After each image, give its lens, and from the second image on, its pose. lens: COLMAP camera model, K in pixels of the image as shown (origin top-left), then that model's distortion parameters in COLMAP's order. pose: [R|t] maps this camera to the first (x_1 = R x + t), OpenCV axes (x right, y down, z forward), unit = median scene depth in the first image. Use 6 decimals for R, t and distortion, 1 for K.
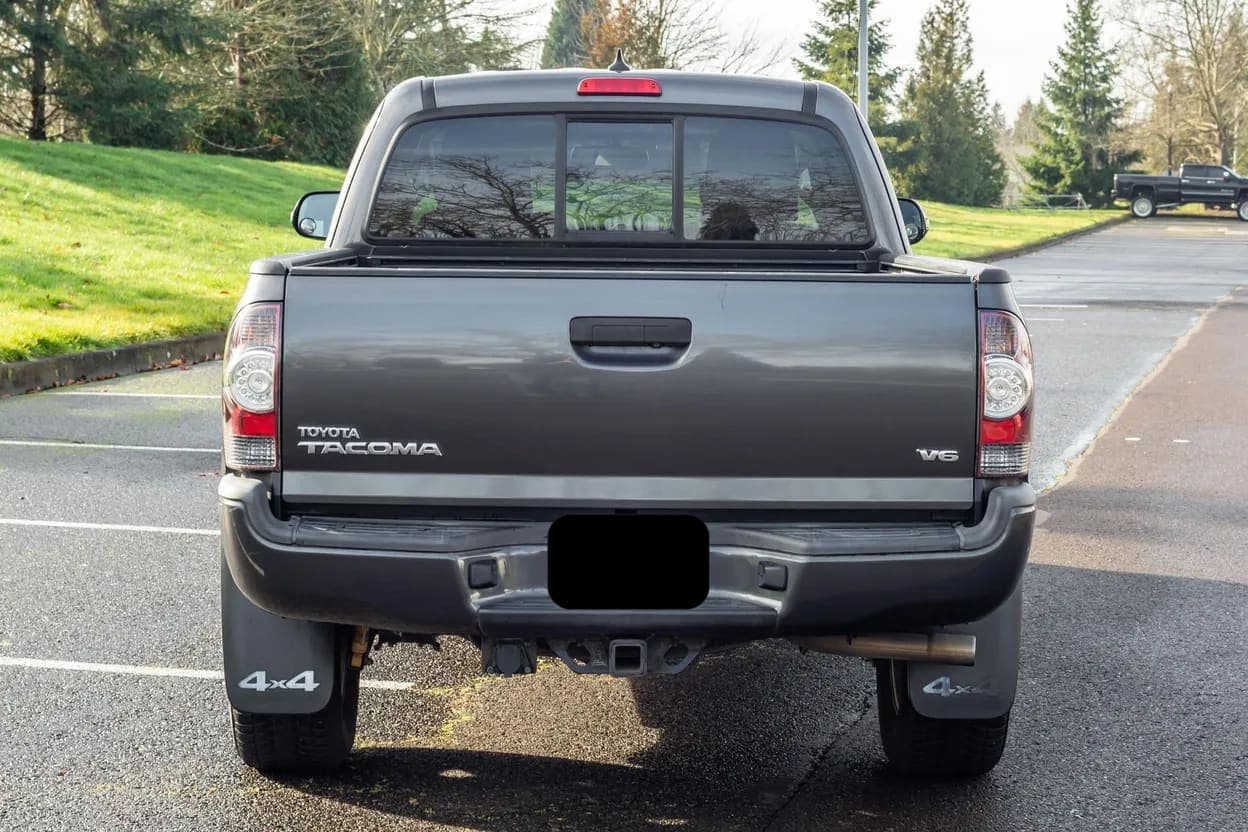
lens RADIAL K [[2715.4, 0, 624.0], [0, 2715.4, 416.0], [0, 0, 1]] dist [0.047385, -0.024526]
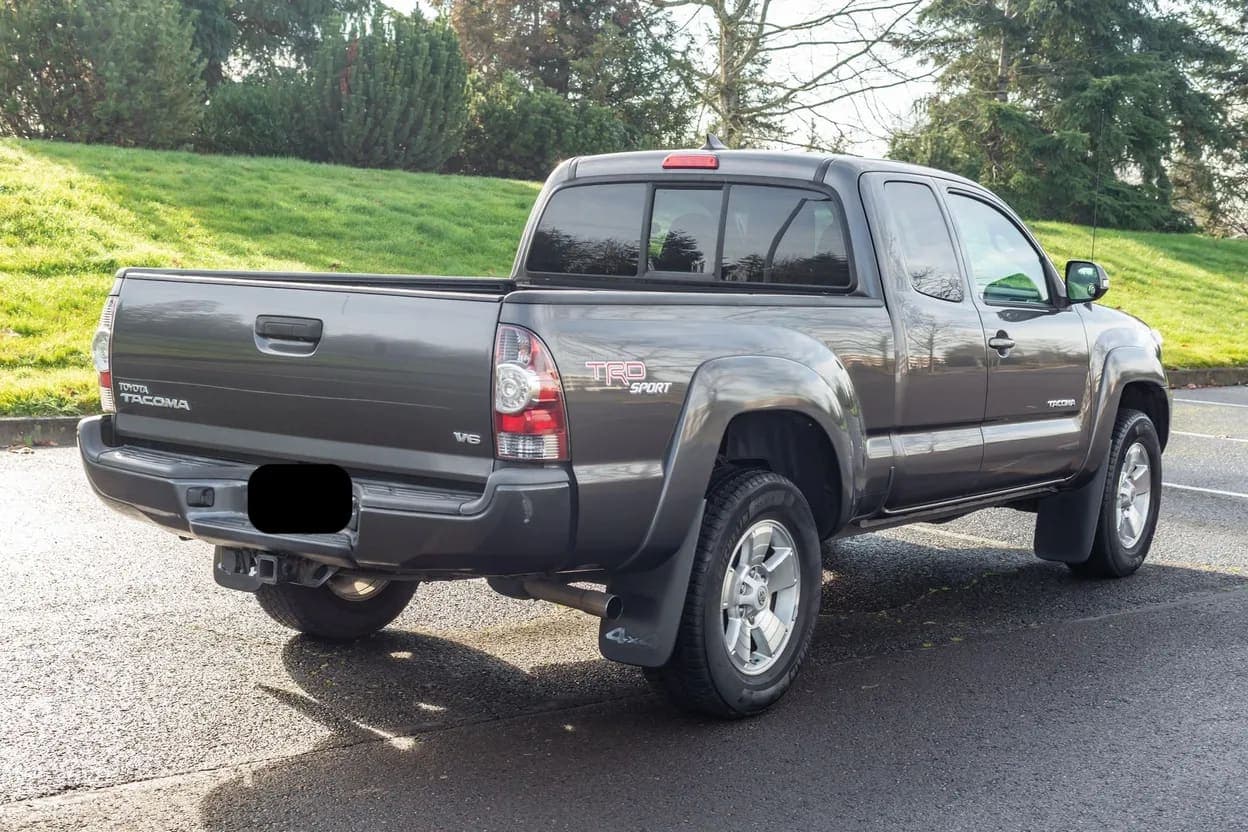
lens RADIAL K [[1887.9, 0, 624.0], [0, 1887.9, 416.0], [0, 0, 1]] dist [-0.016861, -0.023613]
pose [[0.815917, 0.072877, -0.573558, 0.670339], [-0.078205, 0.996818, 0.015406, -0.014766], [0.572856, 0.032285, 0.819020, 0.327308]]
